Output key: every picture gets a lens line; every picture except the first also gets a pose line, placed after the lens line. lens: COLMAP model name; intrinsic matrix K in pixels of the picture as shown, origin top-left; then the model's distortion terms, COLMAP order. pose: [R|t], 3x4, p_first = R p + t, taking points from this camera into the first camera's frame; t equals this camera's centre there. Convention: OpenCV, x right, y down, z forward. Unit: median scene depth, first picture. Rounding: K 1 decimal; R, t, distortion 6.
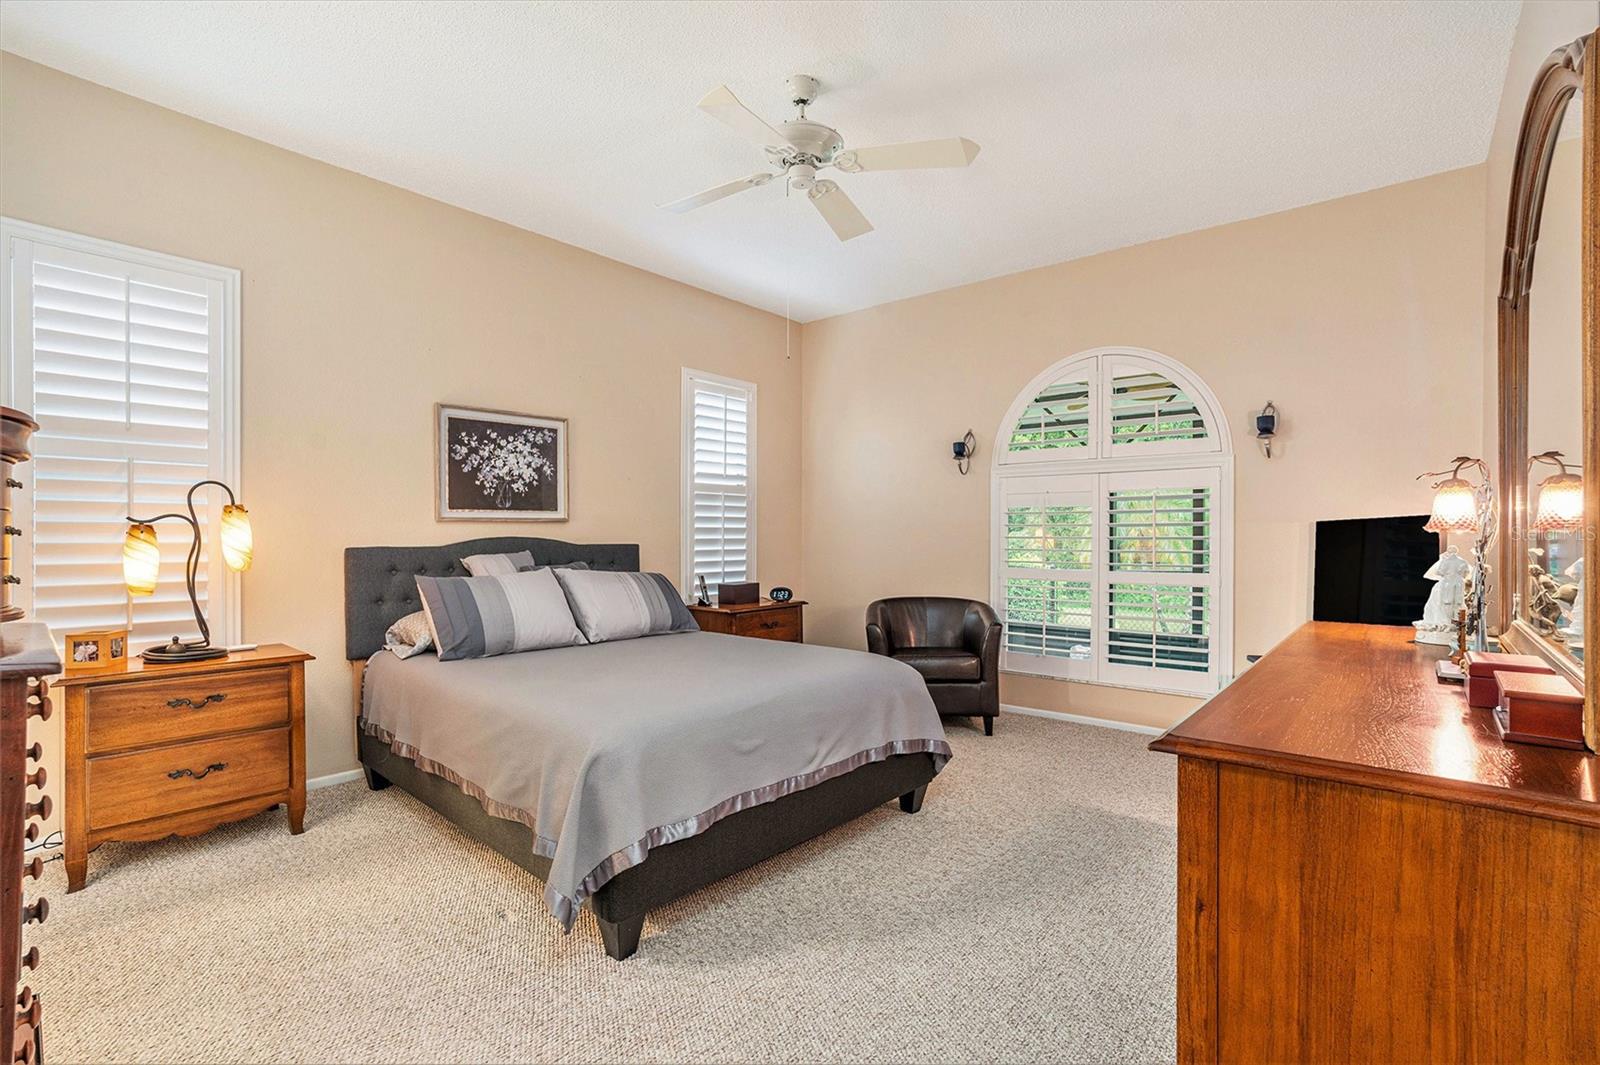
lens RADIAL K [[737.9, 0, 783.7], [0, 737.9, 538.7], [0, 0, 1]] dist [-0.035611, 0.018225]
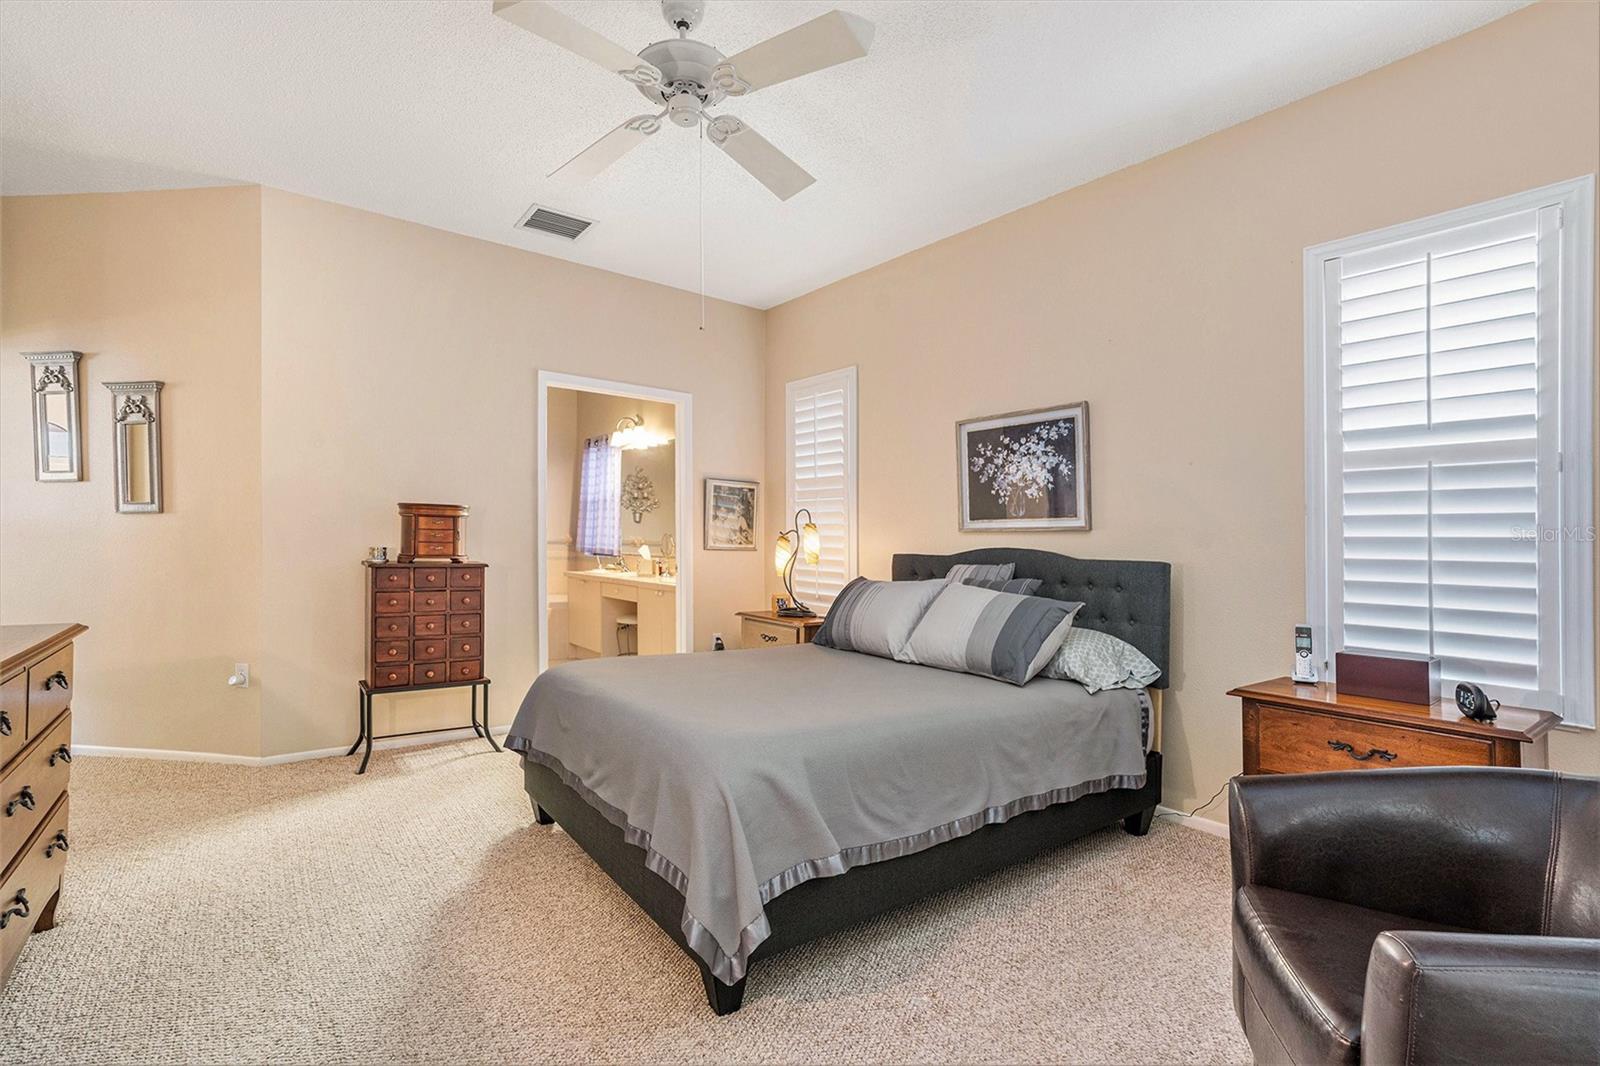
lens RADIAL K [[737.9, 0, 790.5], [0, 737.9, 531.1], [0, 0, 1]] dist [-0.035611, 0.018225]
pose [[-0.193647, -0.018258, -0.980901, 0.574951], [-0.022111, 0.999654, -0.014242, -0.004332], [0.980822, 0.018931, -0.193983, 0.890862]]
